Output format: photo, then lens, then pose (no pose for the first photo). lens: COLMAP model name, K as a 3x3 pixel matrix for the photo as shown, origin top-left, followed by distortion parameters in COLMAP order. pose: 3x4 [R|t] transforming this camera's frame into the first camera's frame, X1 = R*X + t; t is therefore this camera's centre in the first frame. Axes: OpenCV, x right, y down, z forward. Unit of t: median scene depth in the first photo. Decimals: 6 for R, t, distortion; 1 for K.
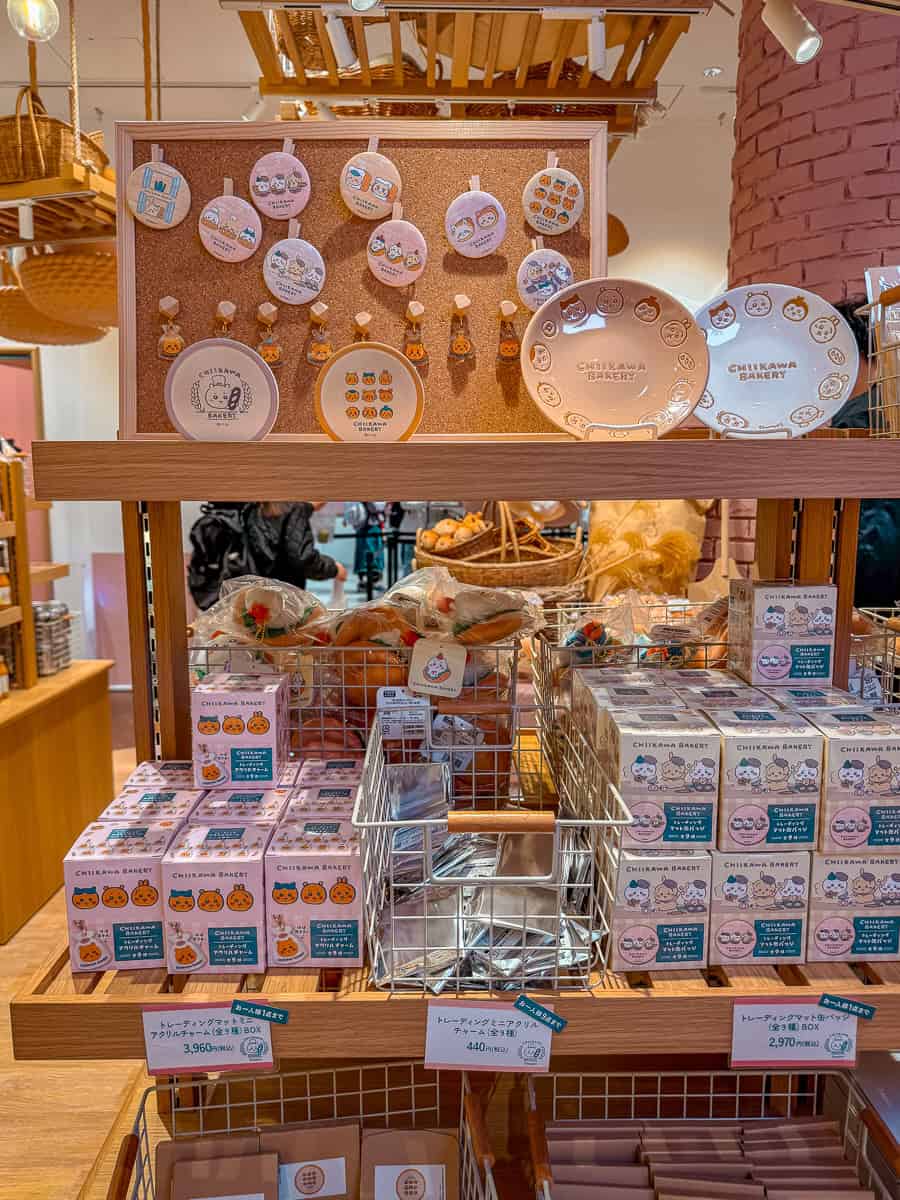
lens RADIAL K [[848.1, 0, 450.0], [0, 848.1, 600.0], [0, 0, 1]] dist [0.000941, -0.005253]
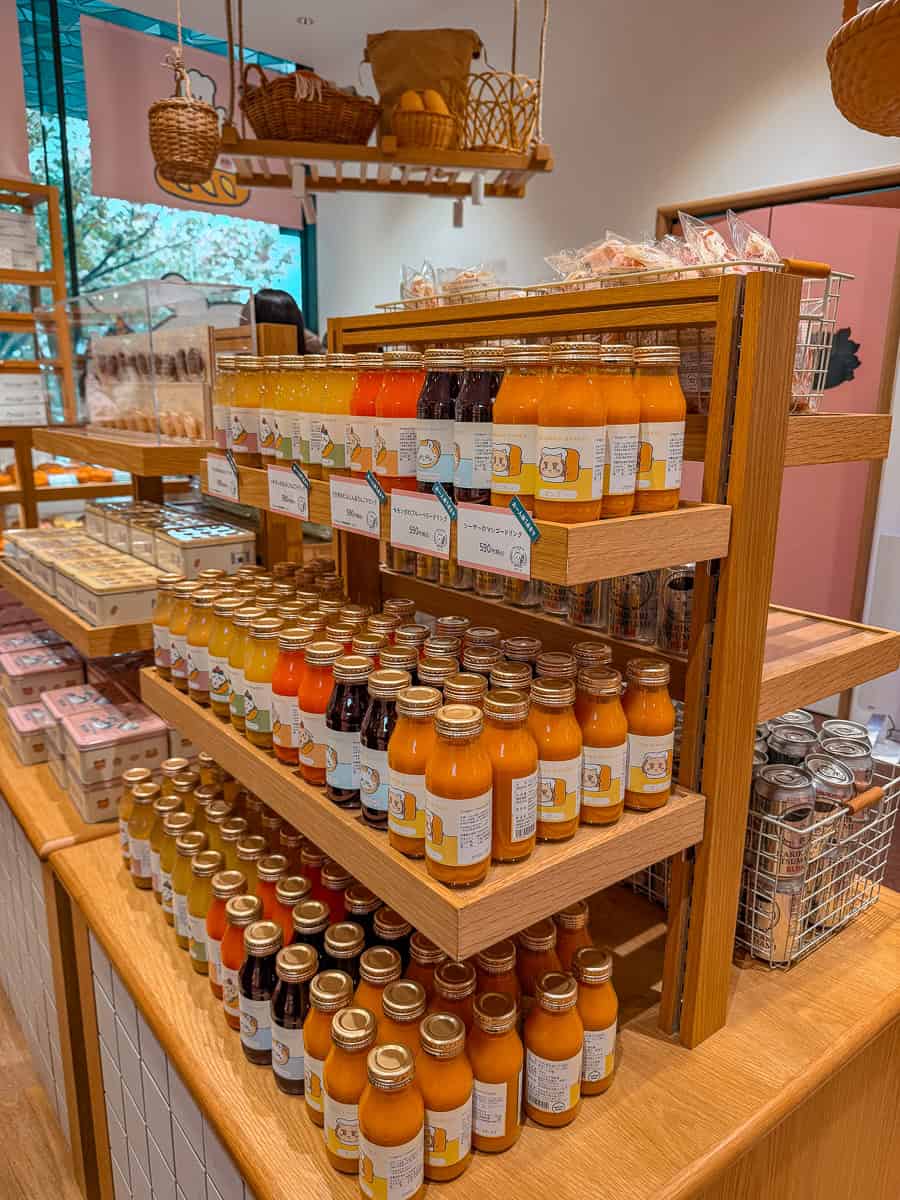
lens RADIAL K [[848.1, 0, 450.0], [0, 848.1, 600.0], [0, 0, 1]] dist [0.000941, -0.005253]
pose [[0.604404, 0.197812, -0.771729, -0.350240], [-0.121866, 0.980240, 0.155815, -0.093203], [0.787302, -0.000127, 0.616568, 0.757406]]
